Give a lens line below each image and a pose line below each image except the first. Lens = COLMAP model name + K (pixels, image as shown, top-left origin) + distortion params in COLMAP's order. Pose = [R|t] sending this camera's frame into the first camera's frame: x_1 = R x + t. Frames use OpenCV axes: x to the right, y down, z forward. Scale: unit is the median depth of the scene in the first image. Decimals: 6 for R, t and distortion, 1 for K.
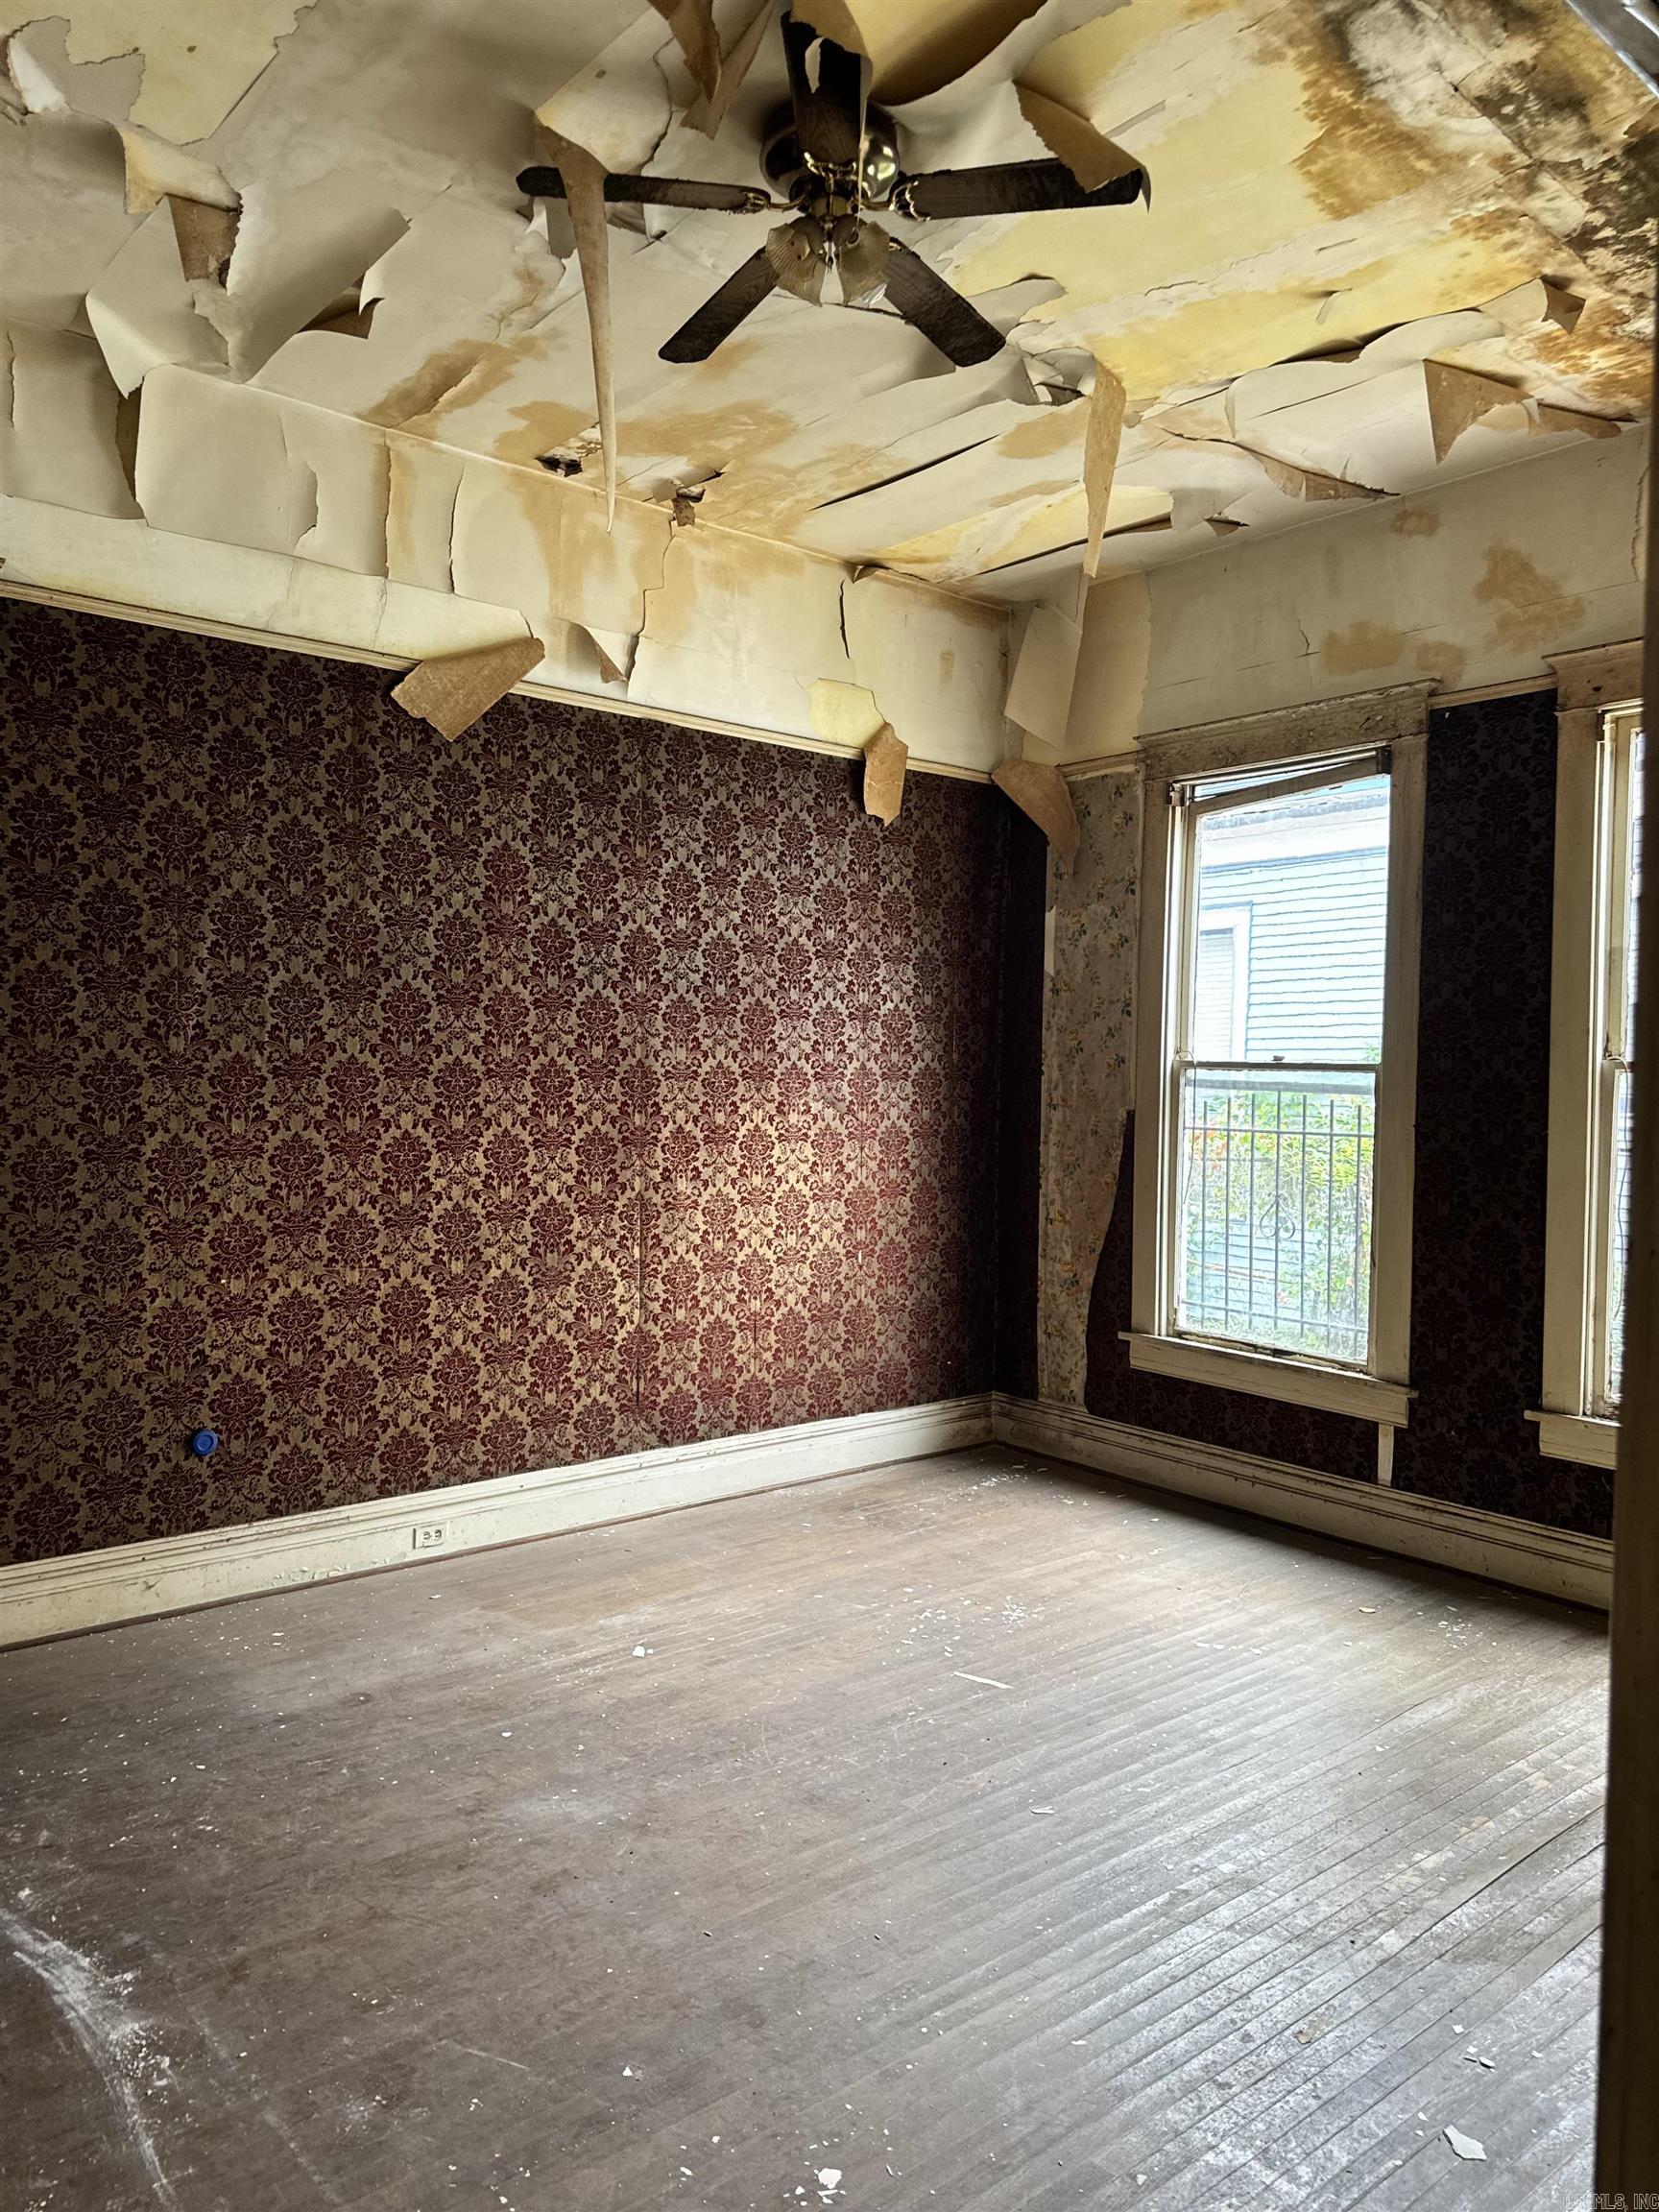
lens RADIAL K [[1554.8, 0, 831.6], [0, 1554.8, 1110.2], [0, 0, 1]] dist [0.005346, 0.001763]
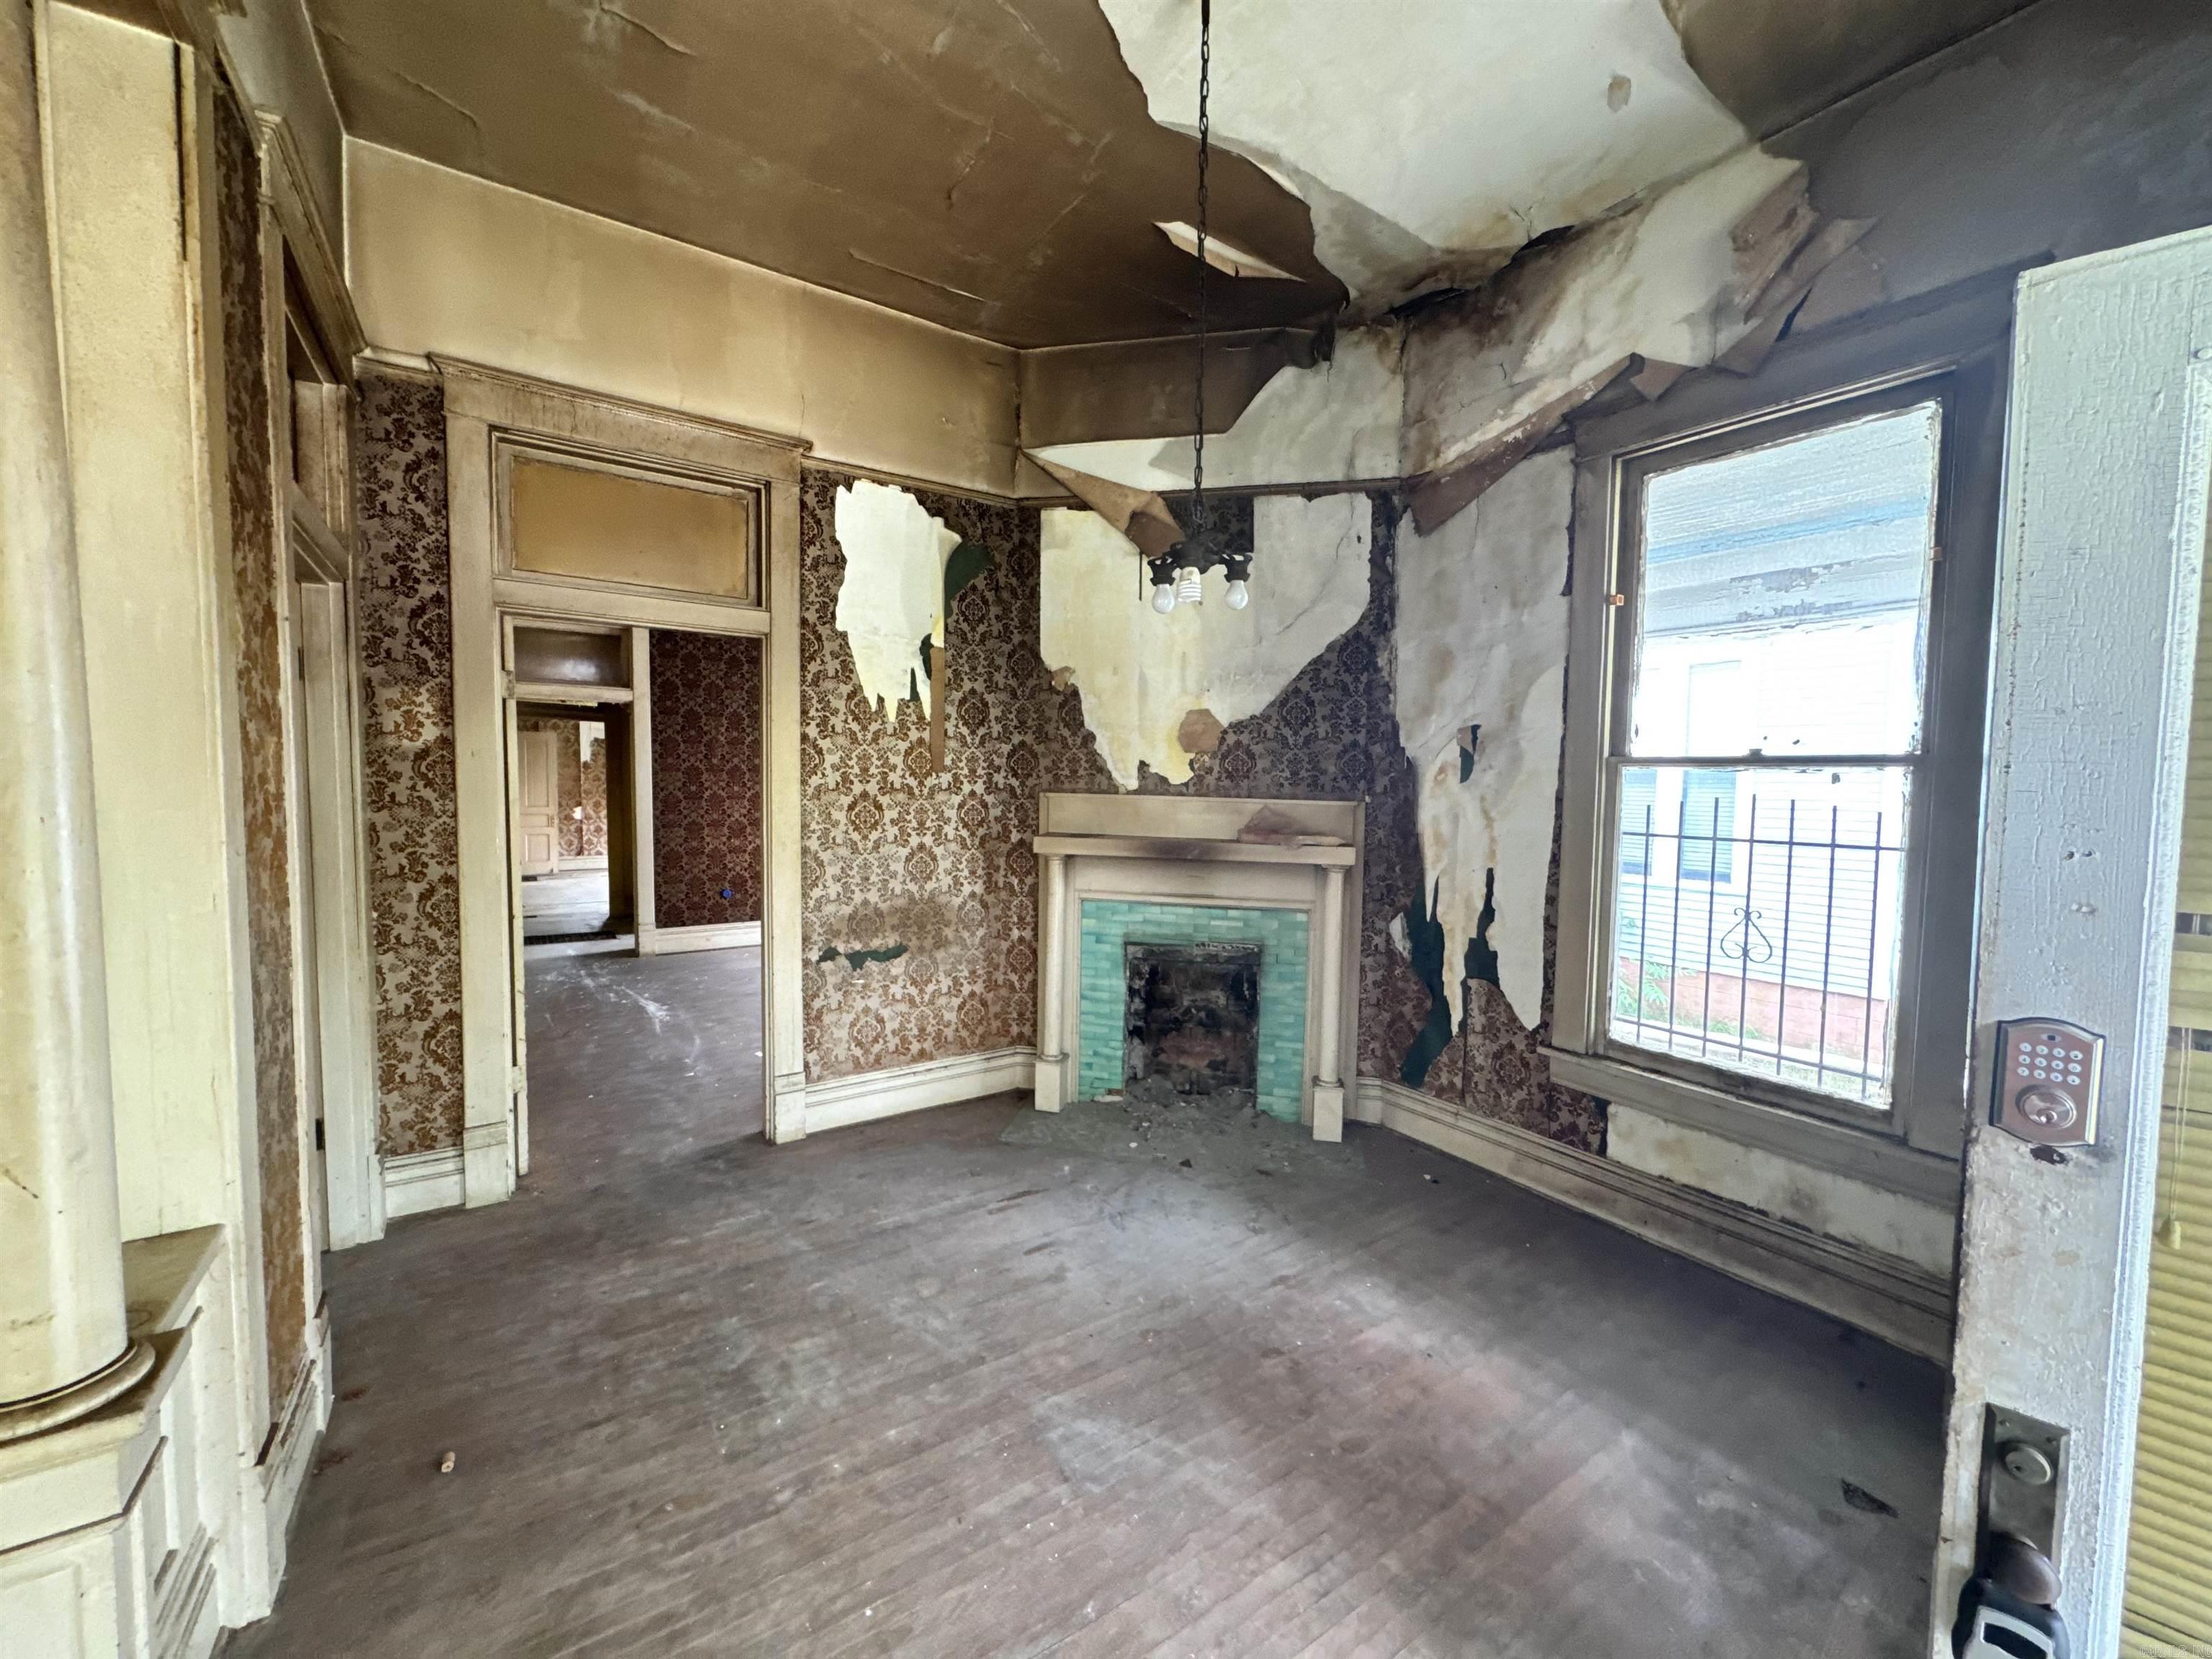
lens RADIAL K [[881.4, 0, 1105.0], [0, 881.4, 826.0], [0, 0, 1]] dist [-0.002067, -0.000382]
pose [[0.993708, 0.007426, -0.111758, 0.524989], [-0.003930, 0.999497, 0.031475, 0.026846], [0.111935, -0.030837, 0.993237, -0.618091]]
